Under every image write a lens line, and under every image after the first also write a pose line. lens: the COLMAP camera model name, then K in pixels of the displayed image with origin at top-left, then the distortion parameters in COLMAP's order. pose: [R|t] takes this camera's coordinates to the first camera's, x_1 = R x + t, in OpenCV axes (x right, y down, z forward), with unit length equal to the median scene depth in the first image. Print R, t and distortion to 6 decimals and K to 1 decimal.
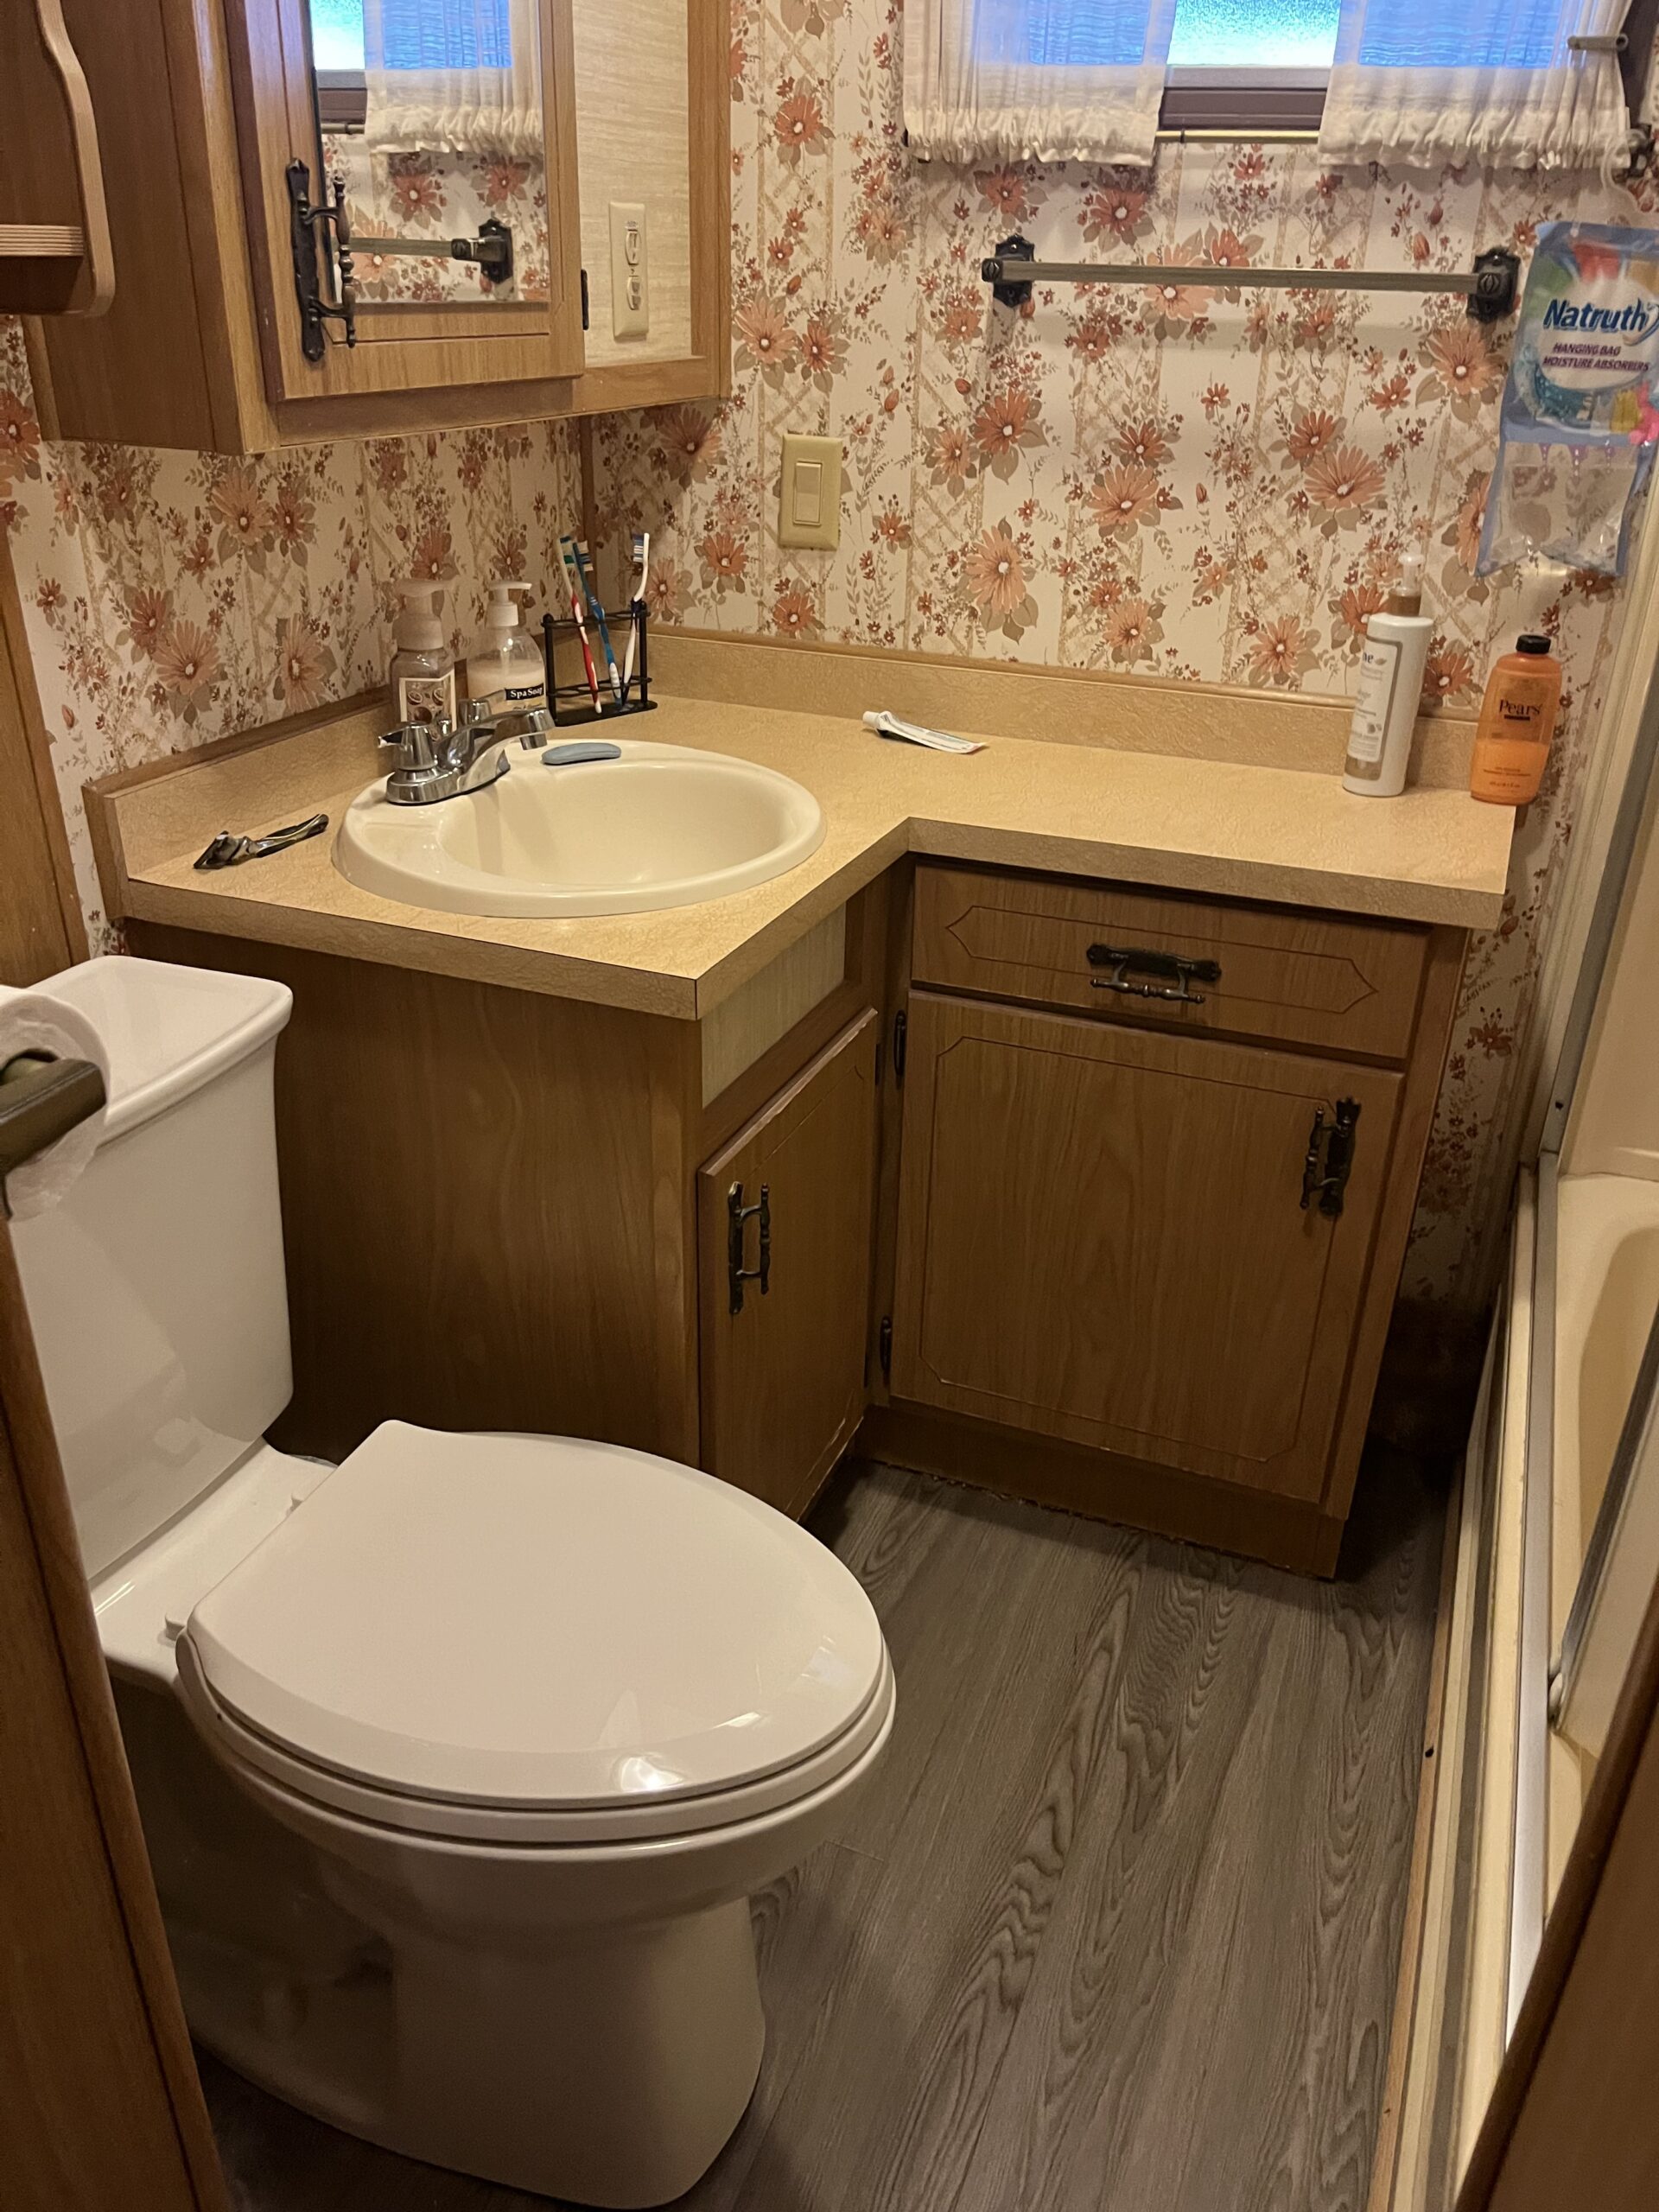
lens RADIAL K [[1677.6, 0, 814.8], [0, 1677.6, 1125.4], [0, 0, 1]] dist [0.058352, -0.085630]
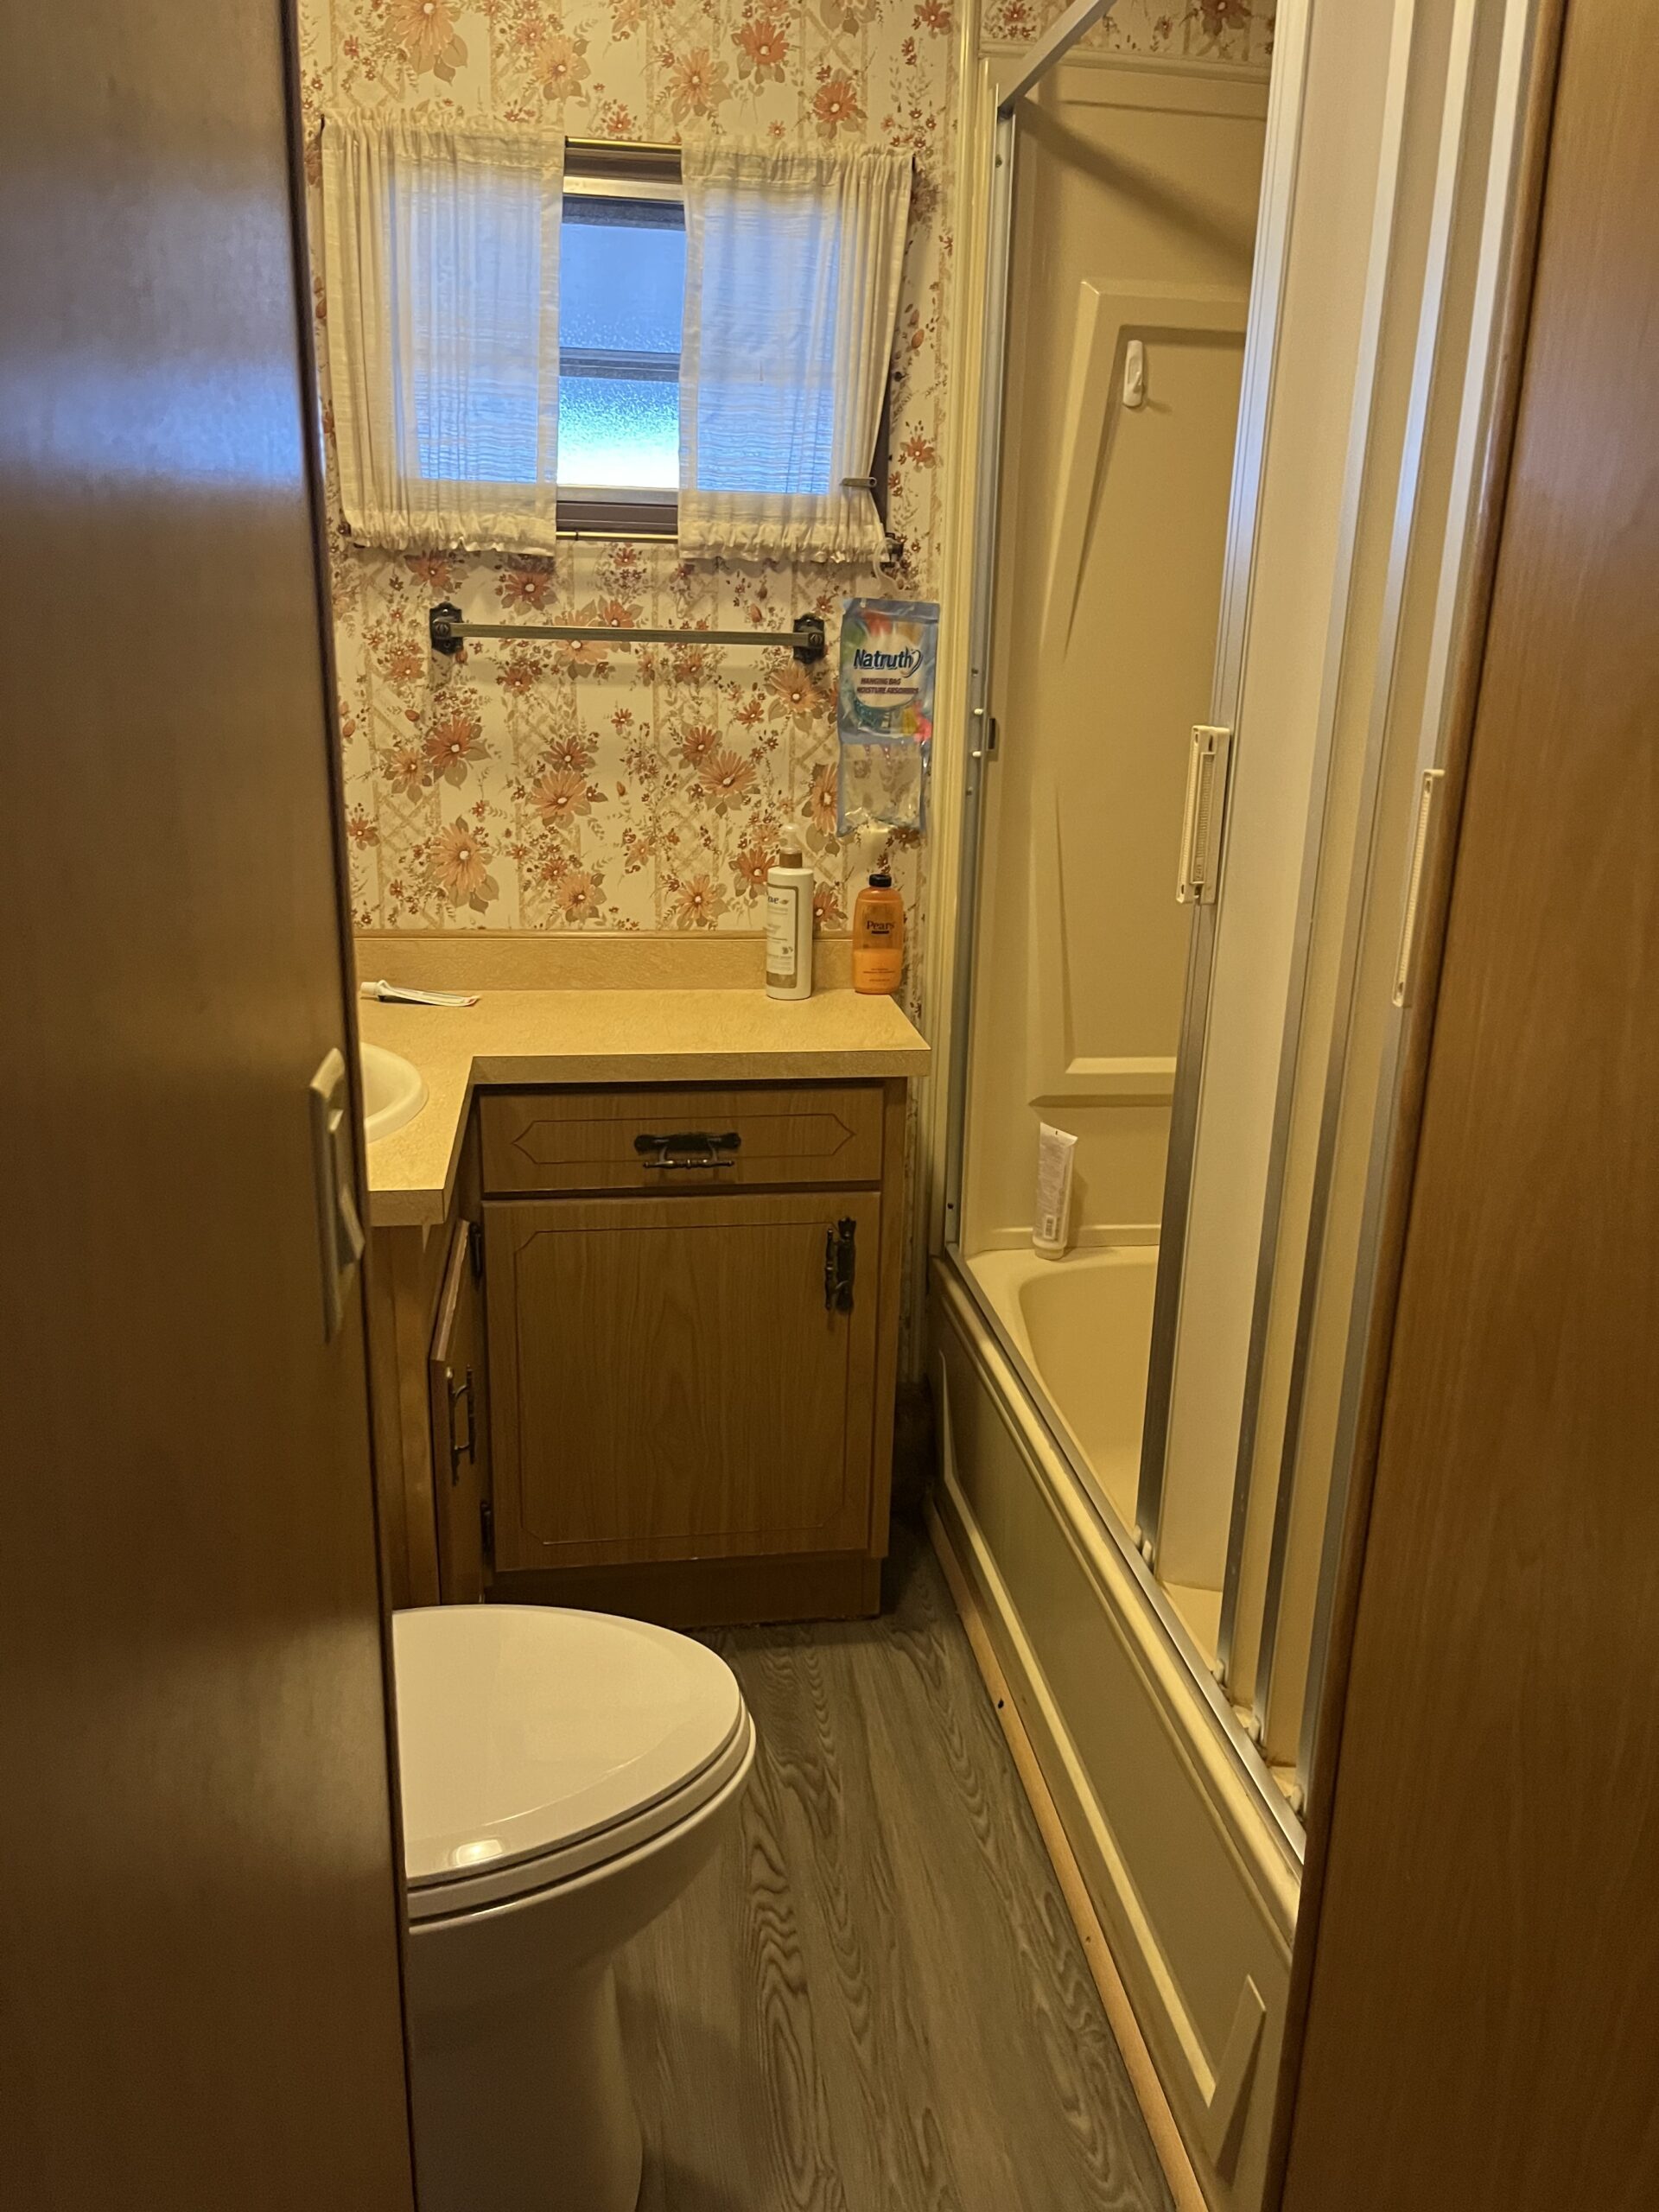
lens RADIAL K [[1677.6, 0, 822.0], [0, 1677.6, 1122.5], [0, 0, 1]] dist [0.058352, -0.085630]
pose [[0.871315, -0.150095, 0.467206, -0.291485], [0.219855, 0.970576, -0.098211, 0.034849], [-0.438719, 0.188290, 0.878677, -0.156947]]
